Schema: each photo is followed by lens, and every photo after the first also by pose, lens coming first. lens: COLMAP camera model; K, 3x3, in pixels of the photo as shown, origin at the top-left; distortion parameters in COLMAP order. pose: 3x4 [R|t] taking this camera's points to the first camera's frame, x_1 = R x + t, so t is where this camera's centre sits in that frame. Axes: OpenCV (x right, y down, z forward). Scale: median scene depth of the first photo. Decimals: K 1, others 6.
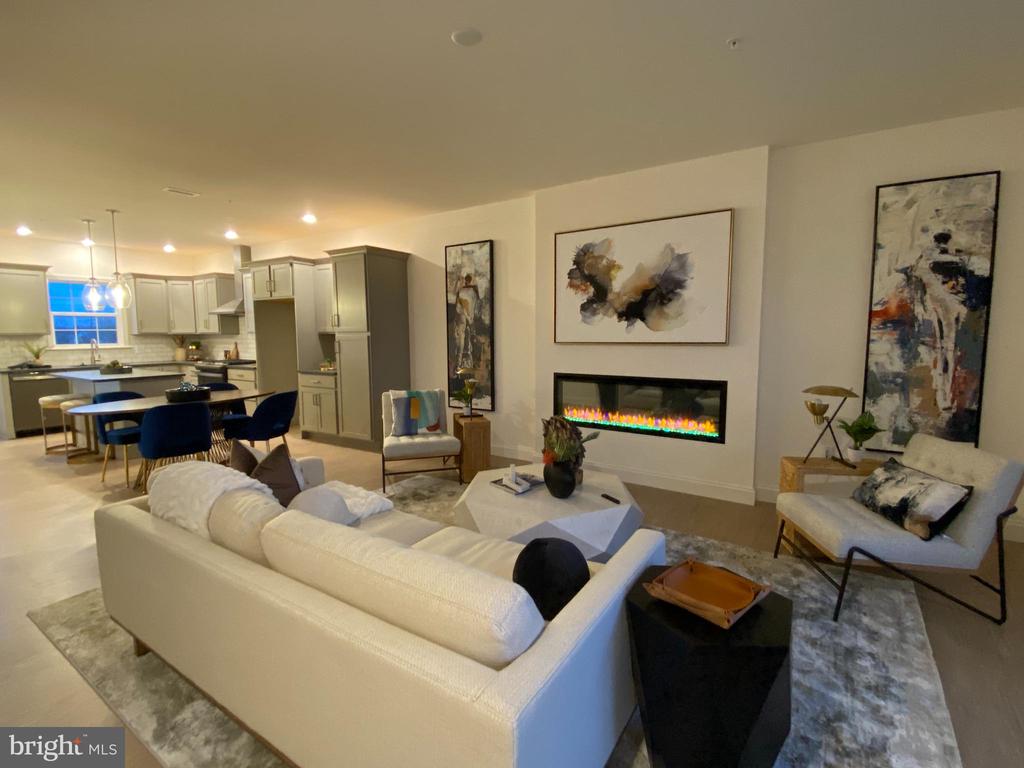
lens RADIAL K [[492.9, 0, 510.9], [0, 492.9, 382.7], [0, 0, 1]] dist [-0.004687, -0.002417]
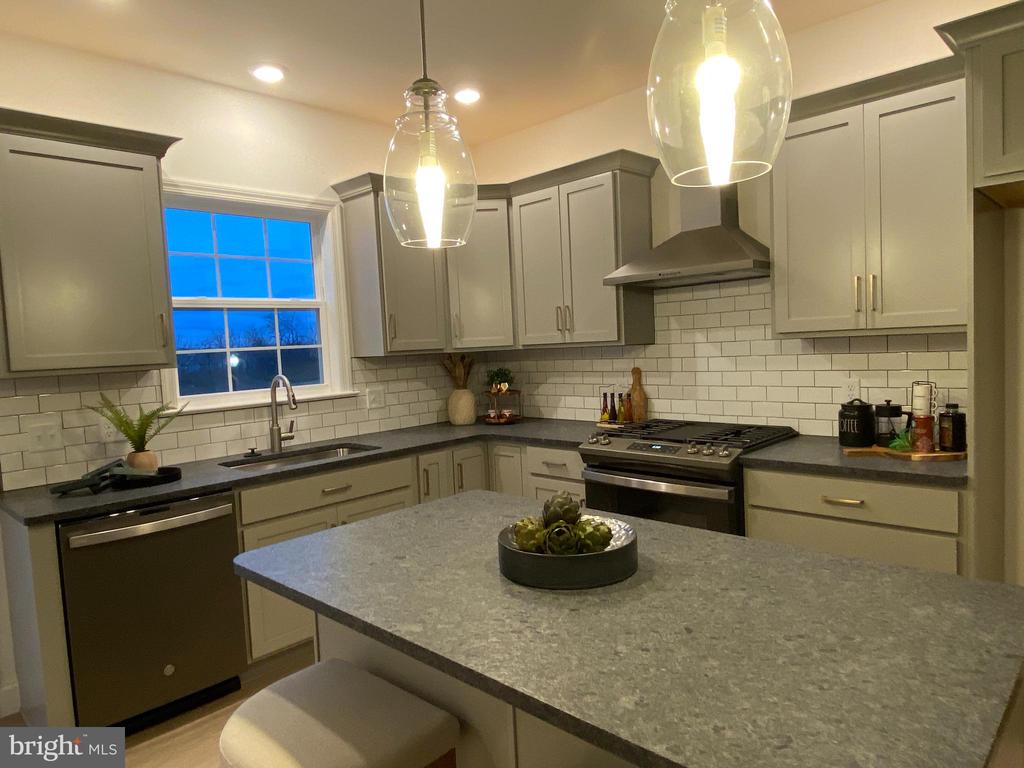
lens RADIAL K [[670.0, 0, 534.4], [0, 670.0, 382.0], [0, 0, 1]] dist [0.009517, -0.015730]
pose [[0.984745, -0.032866, -0.170873, -0.700514], [0.026806, 0.998931, -0.037651, -0.072596], [0.171927, 0.032496, 0.984574, 0.678388]]
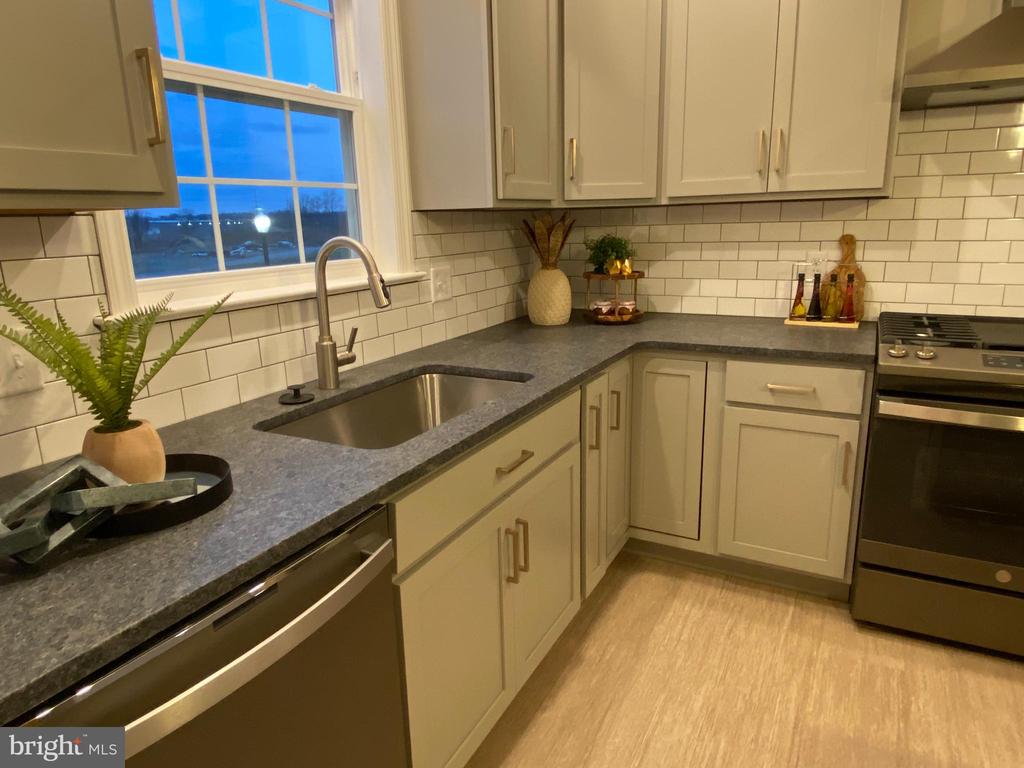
lens RADIAL K [[670.0, 0, 521.2], [0, 670.0, 382.6], [0, 0, 1]] dist [0.009517, -0.015730]
pose [[0.995115, -0.047529, 0.086531, -0.940351], [0.035205, 0.989701, 0.138755, -0.080759], [-0.092235, -0.135031, 0.986539, 0.891478]]
